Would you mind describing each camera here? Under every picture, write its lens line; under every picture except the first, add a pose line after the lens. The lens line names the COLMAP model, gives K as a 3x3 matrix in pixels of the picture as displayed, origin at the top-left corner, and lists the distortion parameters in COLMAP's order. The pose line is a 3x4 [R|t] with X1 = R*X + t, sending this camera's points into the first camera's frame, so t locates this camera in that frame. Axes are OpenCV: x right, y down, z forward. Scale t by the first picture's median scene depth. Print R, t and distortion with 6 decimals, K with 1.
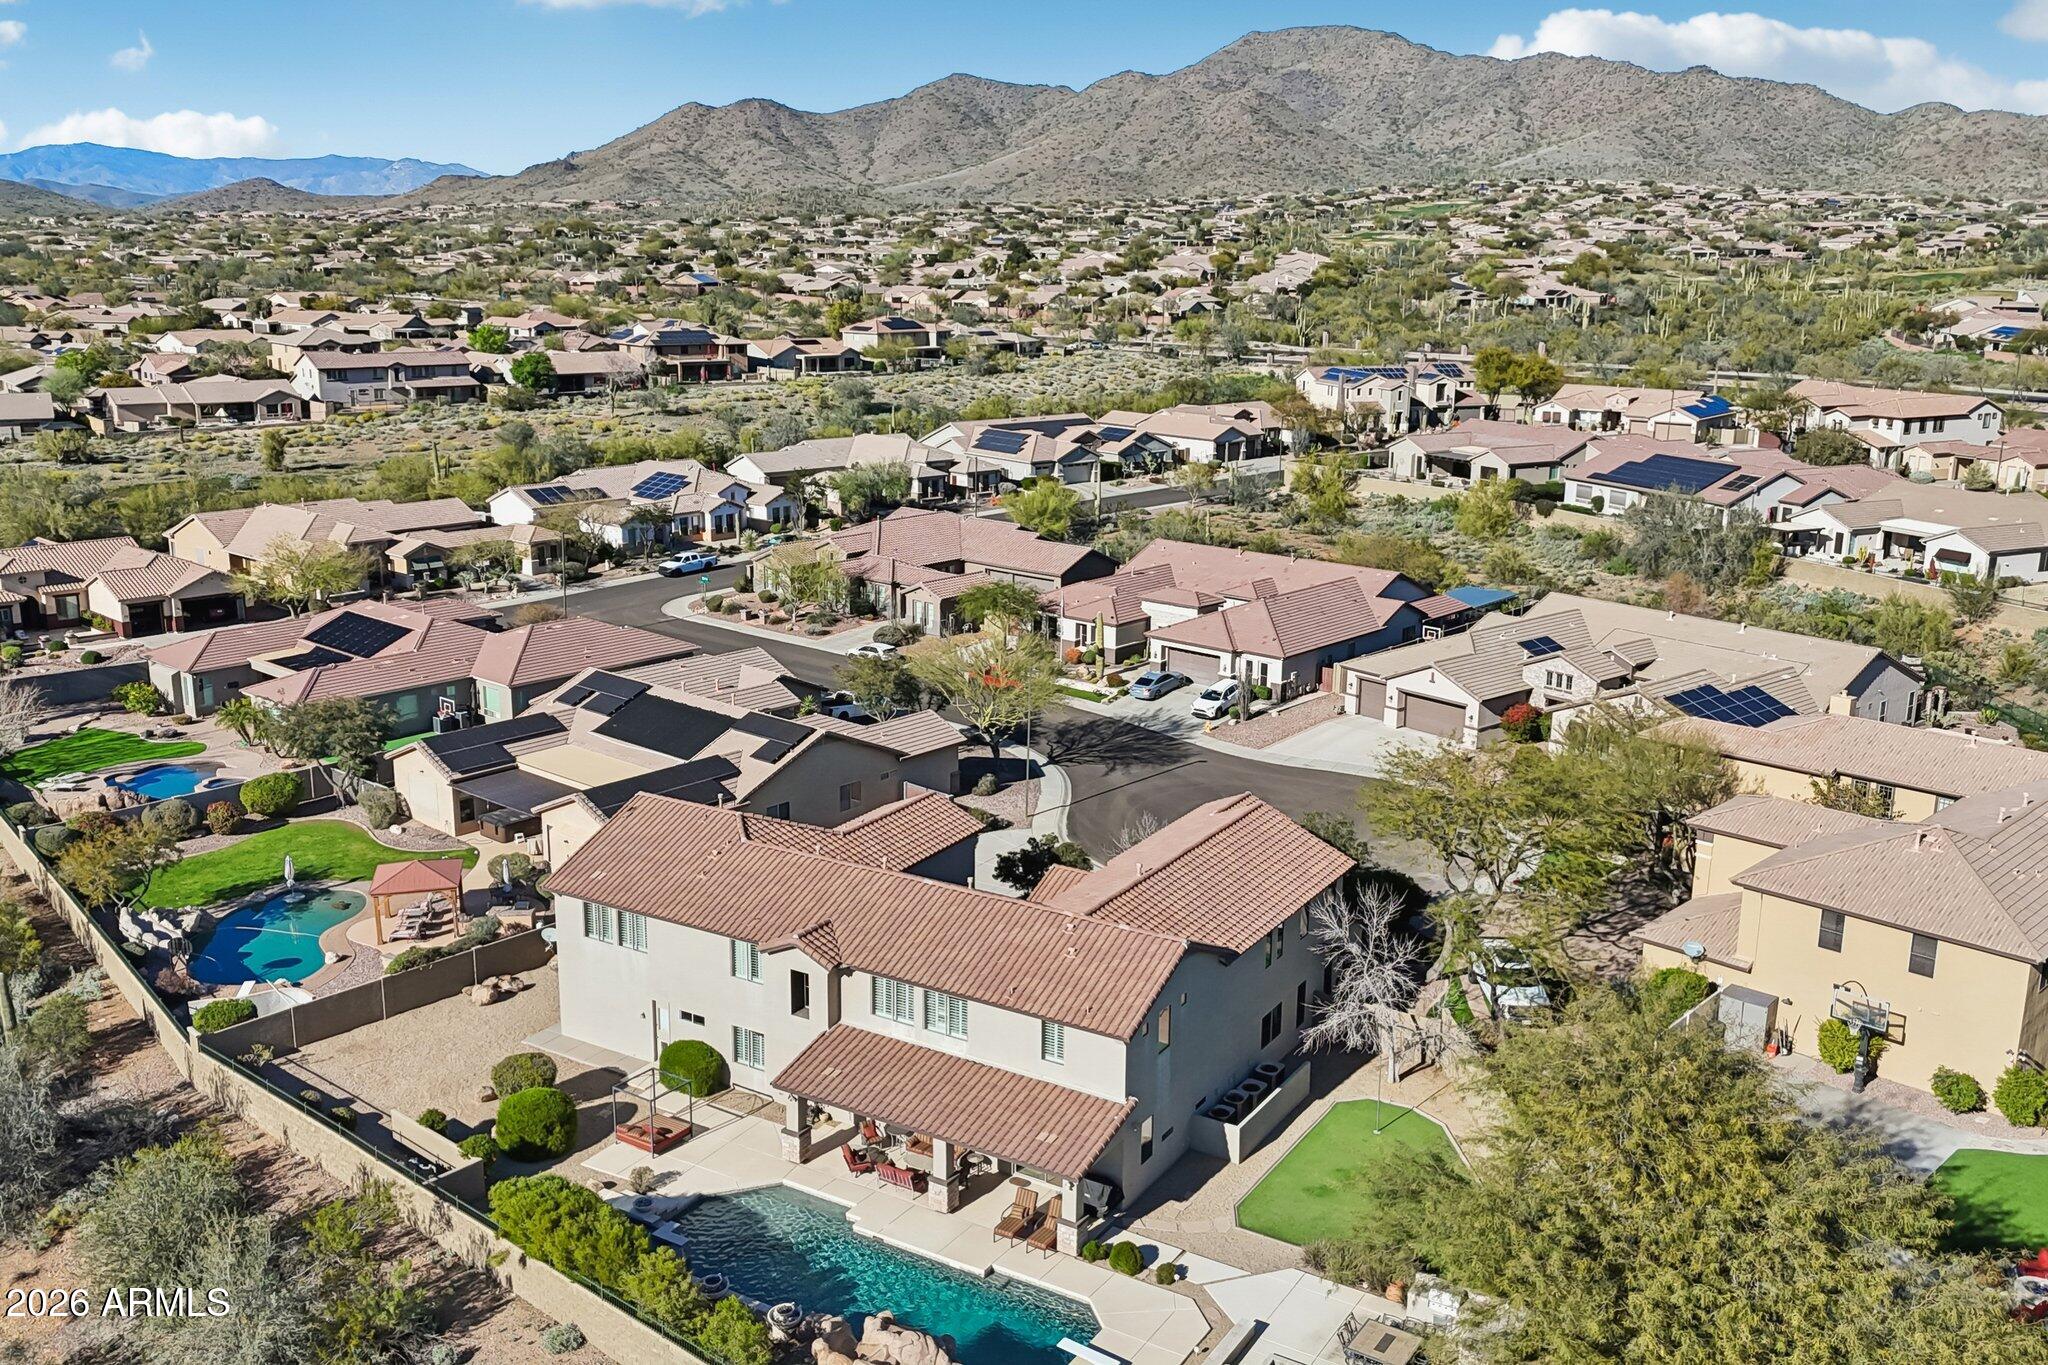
lens RADIAL K [[1777.9, 0, 1027.6], [0, 1777.9, 678.6], [0, 0, 1]] dist [0.105966, -0.159087]
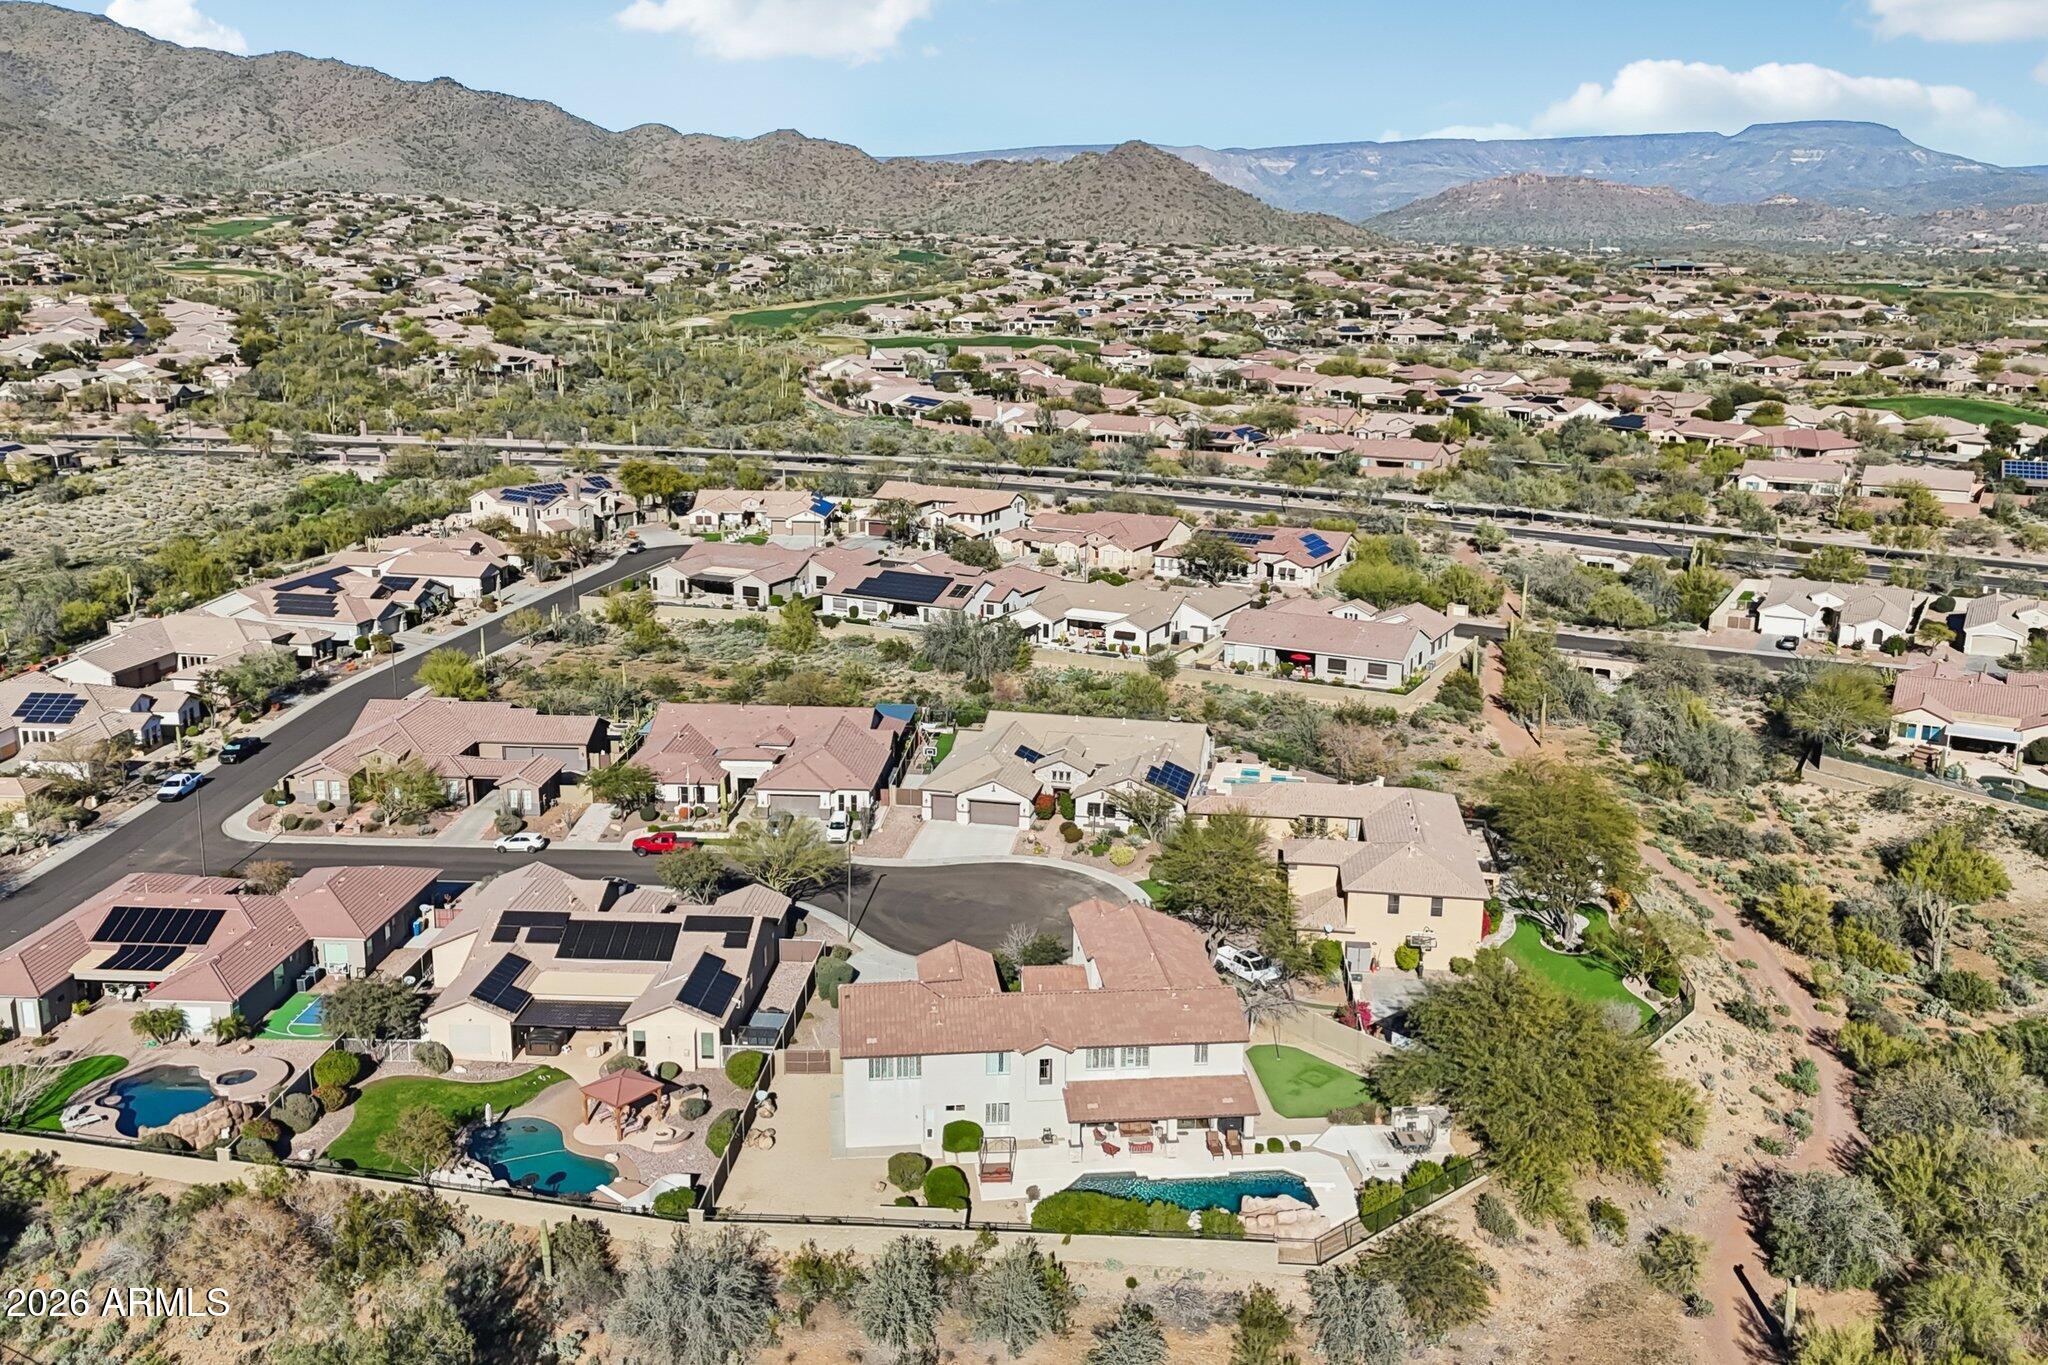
lens RADIAL K [[1777.9, 0, 1027.6], [0, 1777.9, 678.6], [0, 0, 1]] dist [0.105966, -0.159087]
pose [[0.790749, -0.147421, 0.594123, -0.603305], [0.143938, 0.988133, 0.053613, -0.161603], [-0.594977, 0.043122, 0.802585, -0.223303]]
